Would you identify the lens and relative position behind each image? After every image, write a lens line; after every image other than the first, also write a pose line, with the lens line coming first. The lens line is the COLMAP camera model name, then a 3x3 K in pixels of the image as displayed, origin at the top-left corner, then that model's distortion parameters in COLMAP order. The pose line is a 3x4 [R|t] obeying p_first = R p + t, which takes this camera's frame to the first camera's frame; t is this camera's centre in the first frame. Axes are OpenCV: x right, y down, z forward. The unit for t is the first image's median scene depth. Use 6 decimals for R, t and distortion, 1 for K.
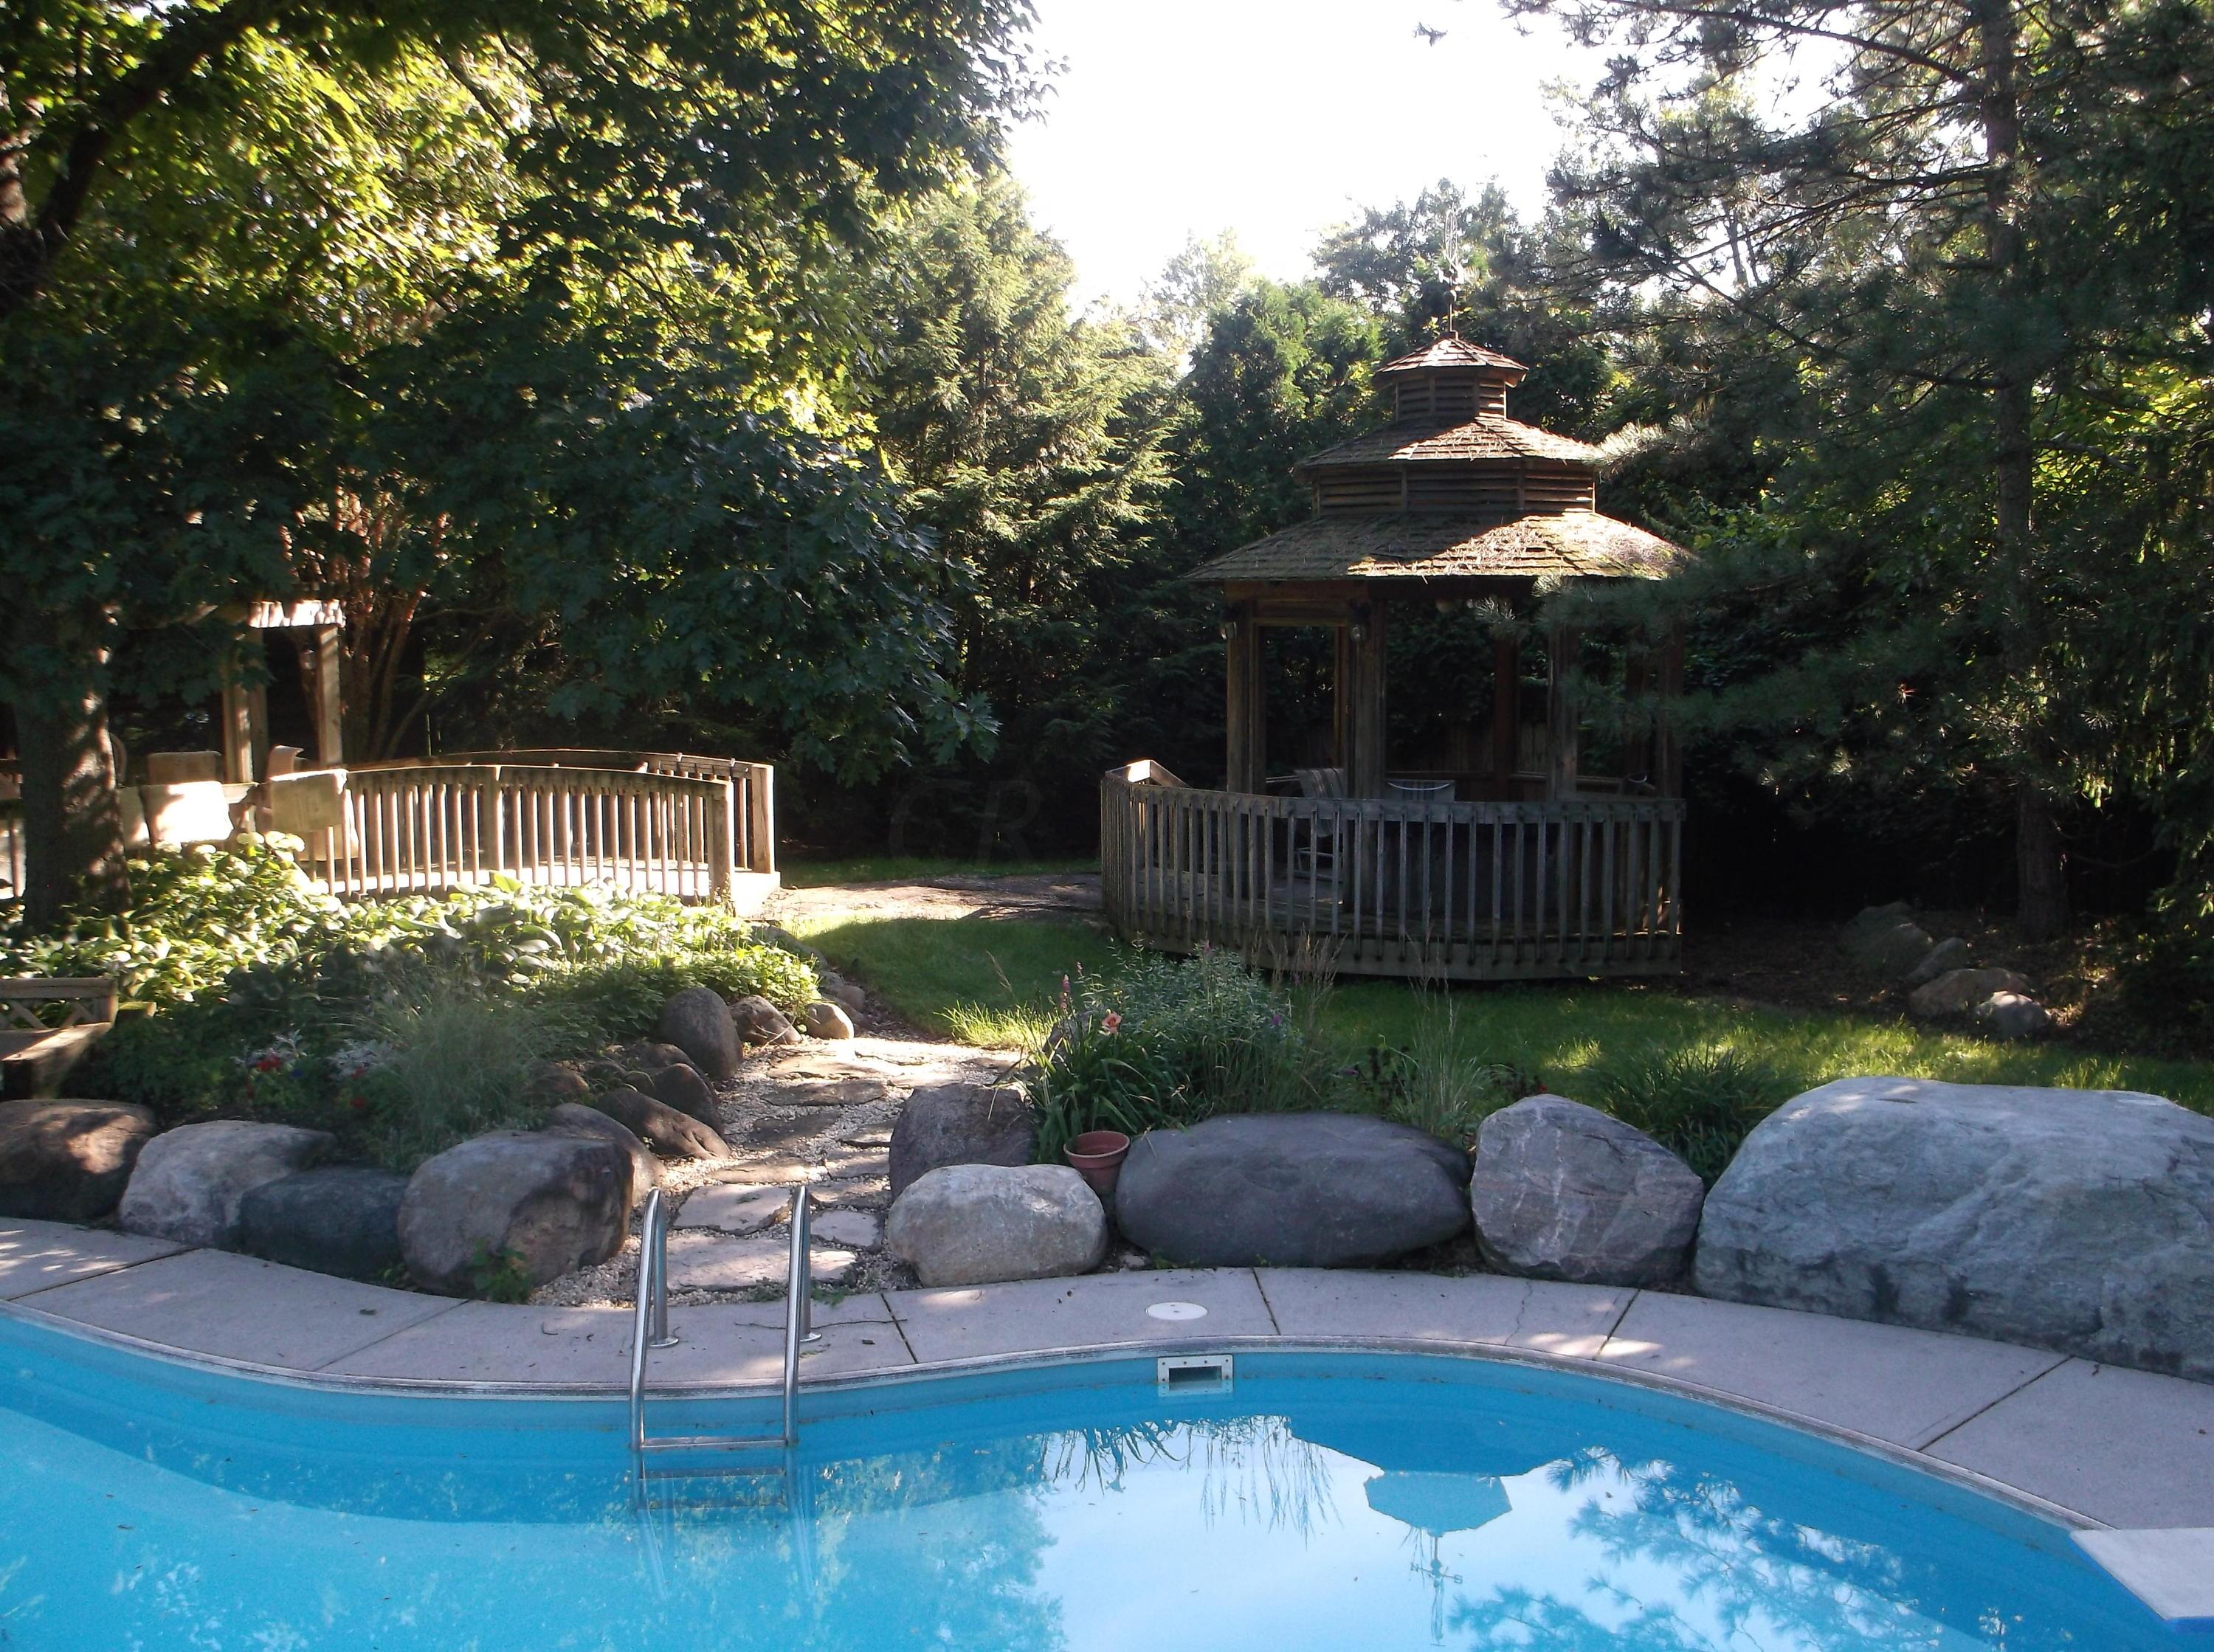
lens RADIAL K [[2187.9, 0, 1096.8], [0, 2187.9, 820.1], [0, 0, 1]] dist [0.021371, 0.000000]
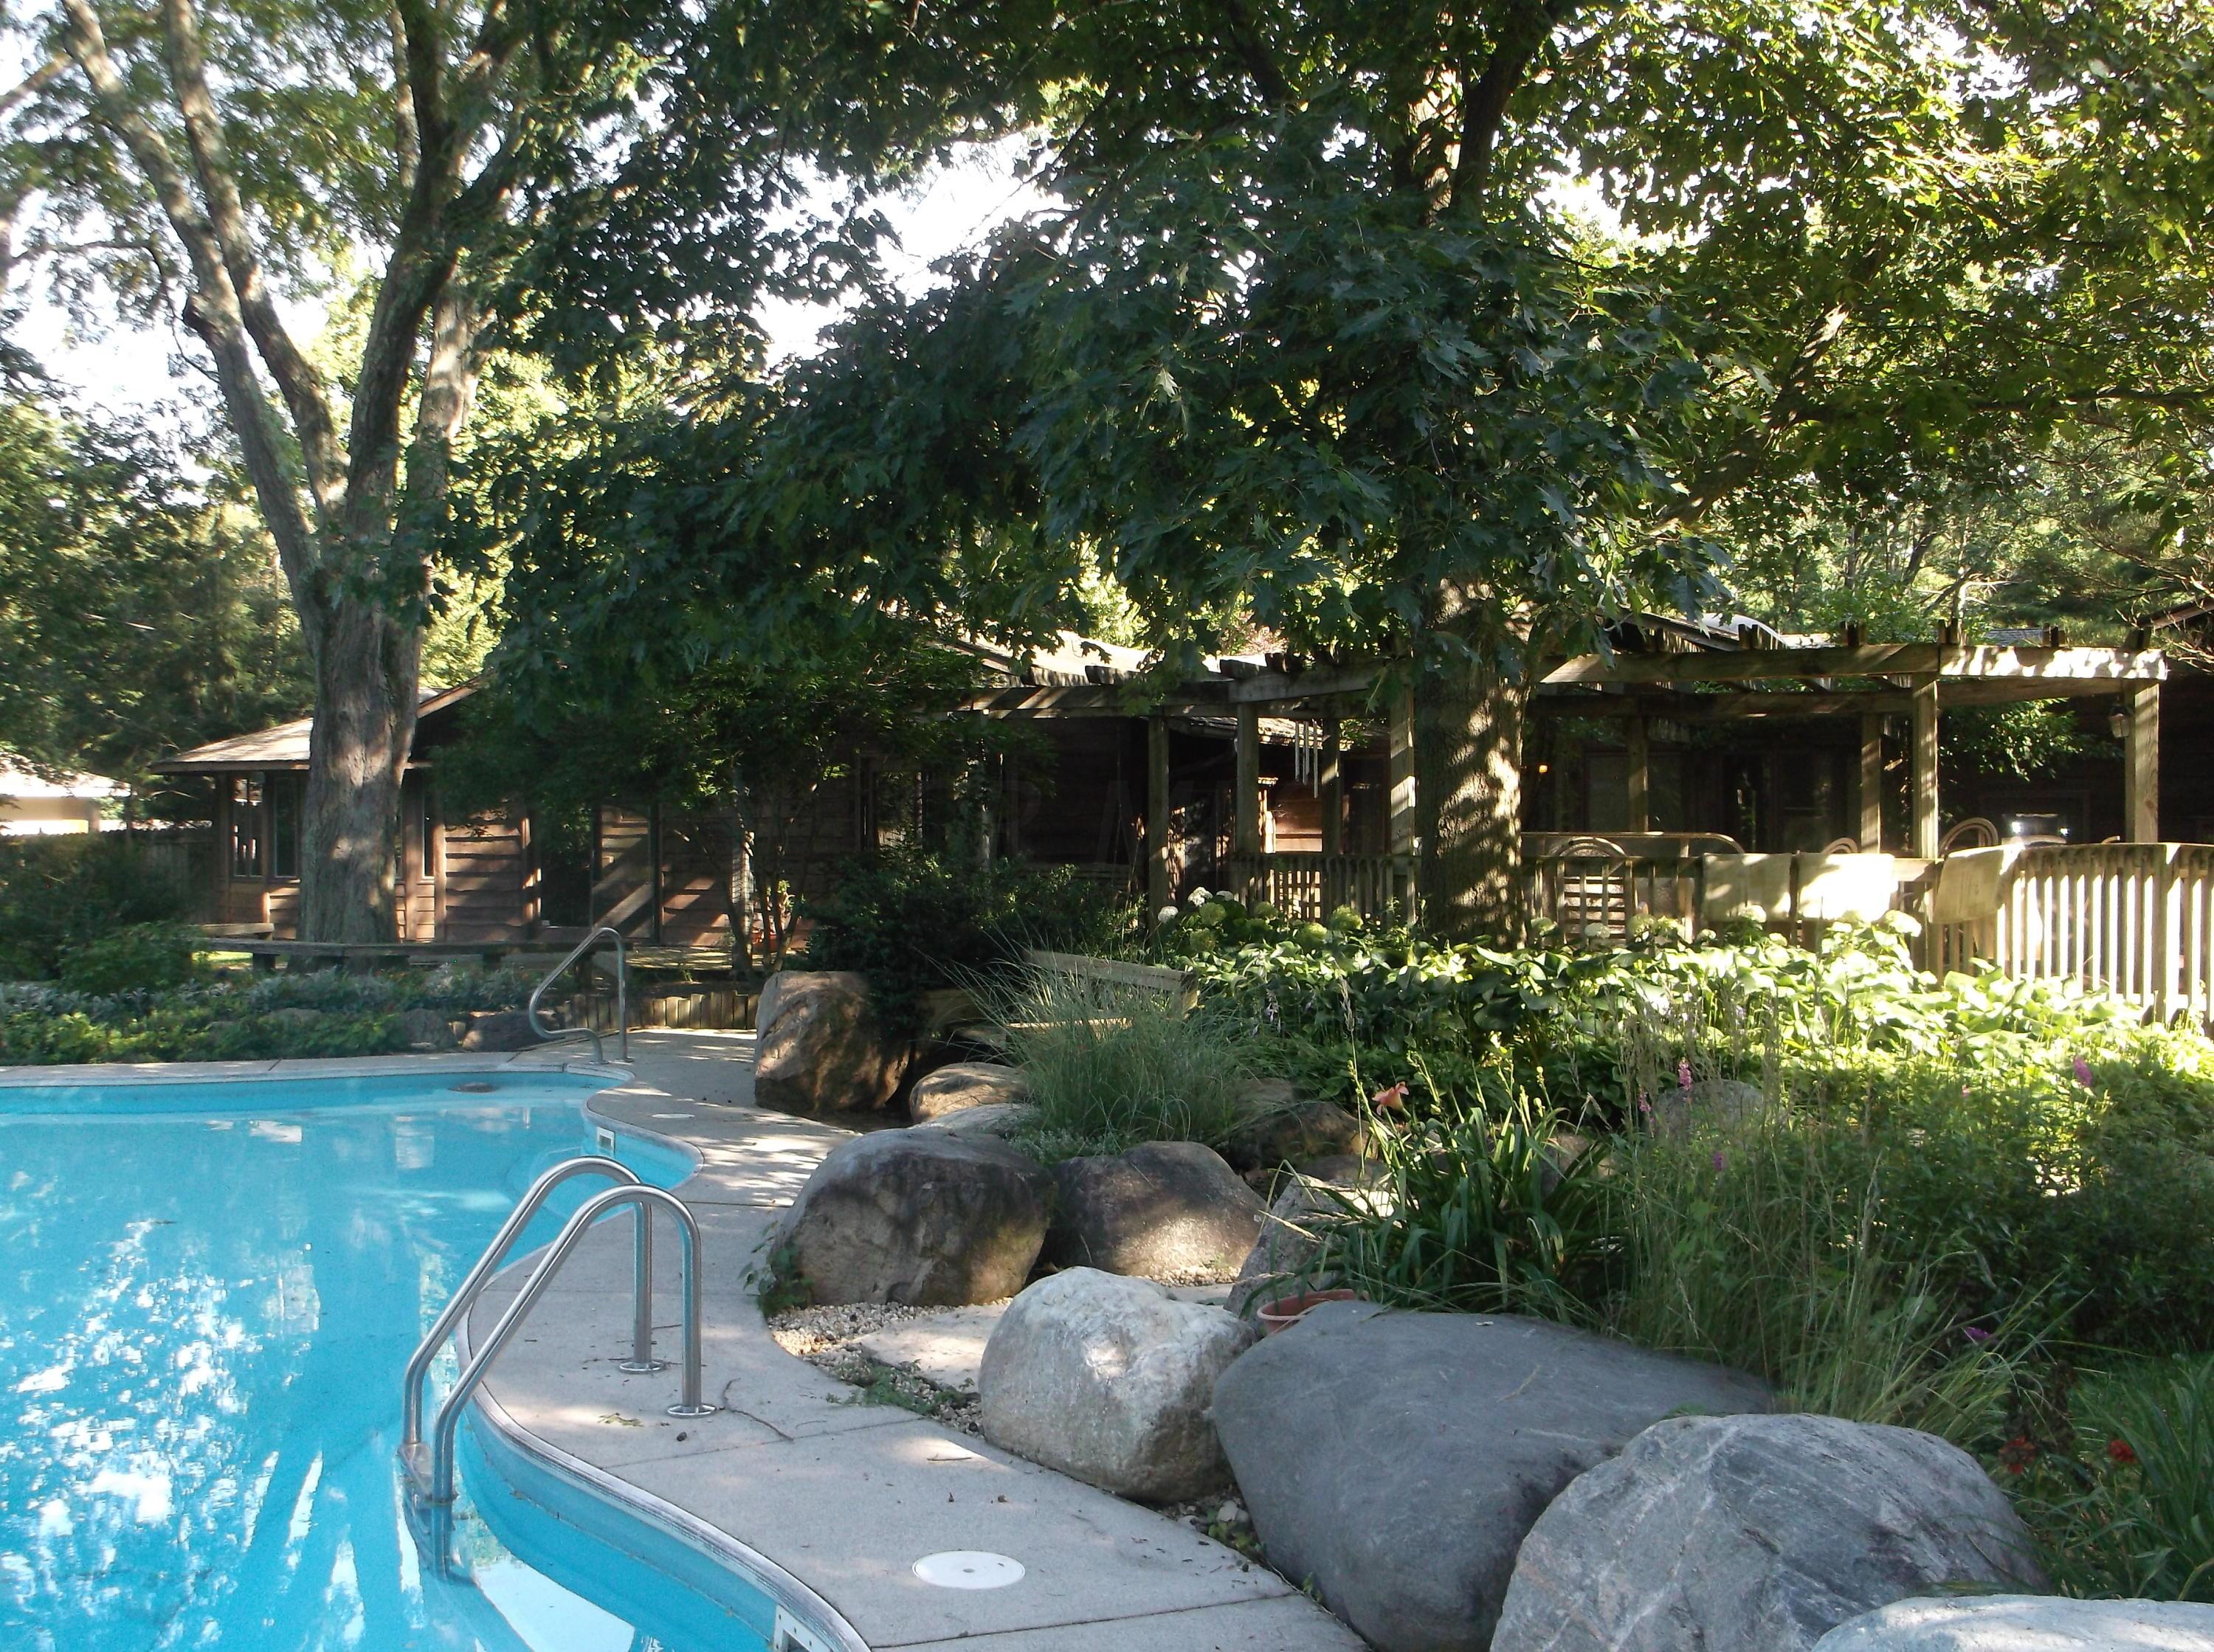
lens RADIAL K [[2187.9, 0, 1101.9], [0, 2187.9, 831.1], [0, 0, 1]] dist [0.021371, 0.000000]
pose [[0.378064, 0.016082, -0.925640, 0.277399], [-0.100788, 0.994621, -0.023884, 0.024964], [0.920277, 0.102323, 0.377651, 0.402229]]
